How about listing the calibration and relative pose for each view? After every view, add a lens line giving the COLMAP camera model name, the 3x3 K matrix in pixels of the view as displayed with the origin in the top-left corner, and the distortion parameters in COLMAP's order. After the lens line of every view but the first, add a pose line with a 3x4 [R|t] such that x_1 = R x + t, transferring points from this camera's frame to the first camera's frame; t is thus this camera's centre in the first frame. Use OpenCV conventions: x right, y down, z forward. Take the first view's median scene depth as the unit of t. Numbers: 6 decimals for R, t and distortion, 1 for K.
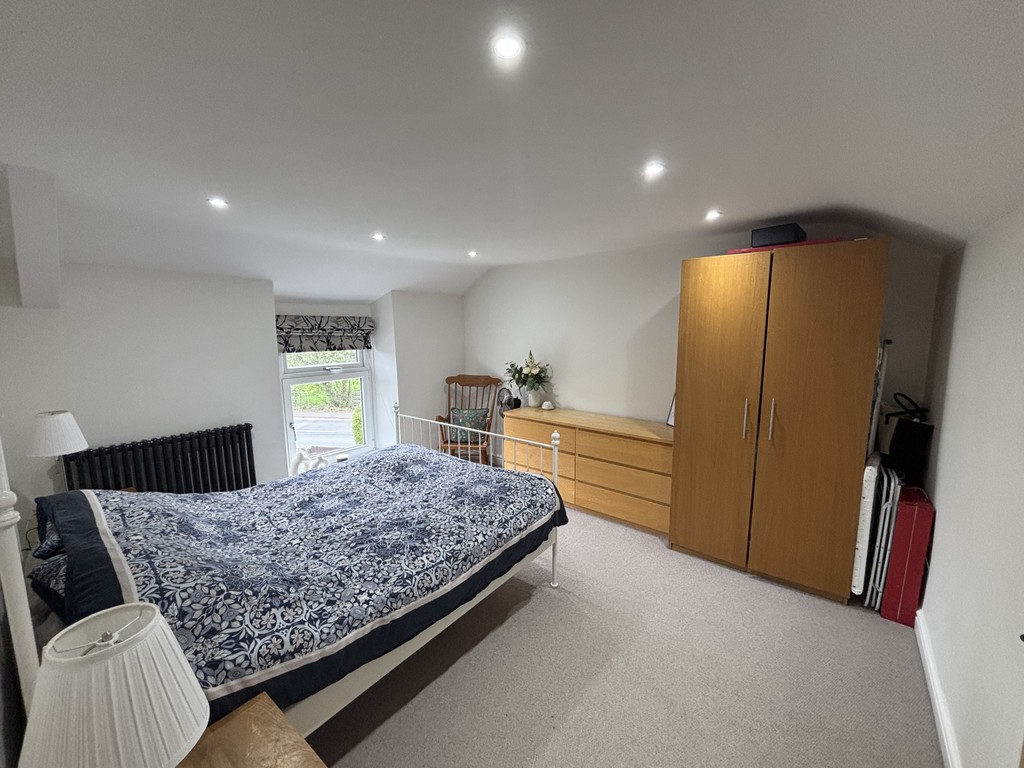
lens RADIAL K [[413.7, 0, 512.8], [0, 413.7, 382.1], [0, 0, 1]] dist [0.000717, -0.001319]
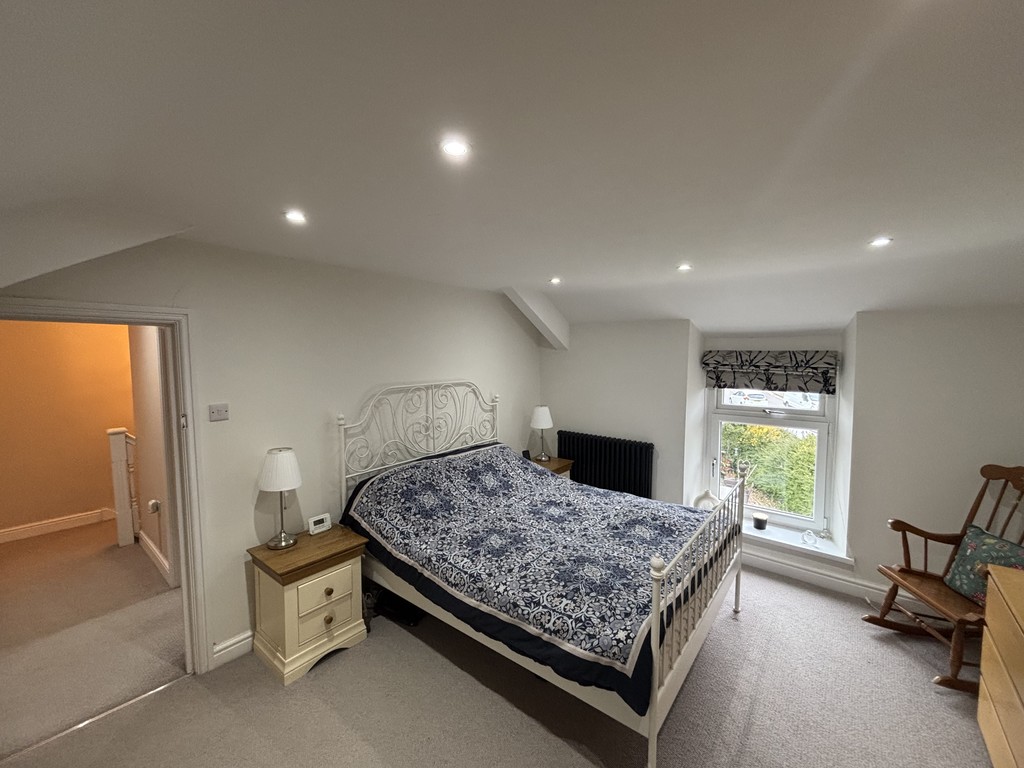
lens RADIAL K [[413.7, 0, 514.3], [0, 413.7, 385.8], [0, 0, 1]] dist [0.000717, -0.001319]
pose [[0.000902, 0.087267, -0.996185, 0.707838], [-0.137118, 0.986786, 0.086319, -0.150134], [0.990554, 0.136517, 0.012856, 0.797009]]
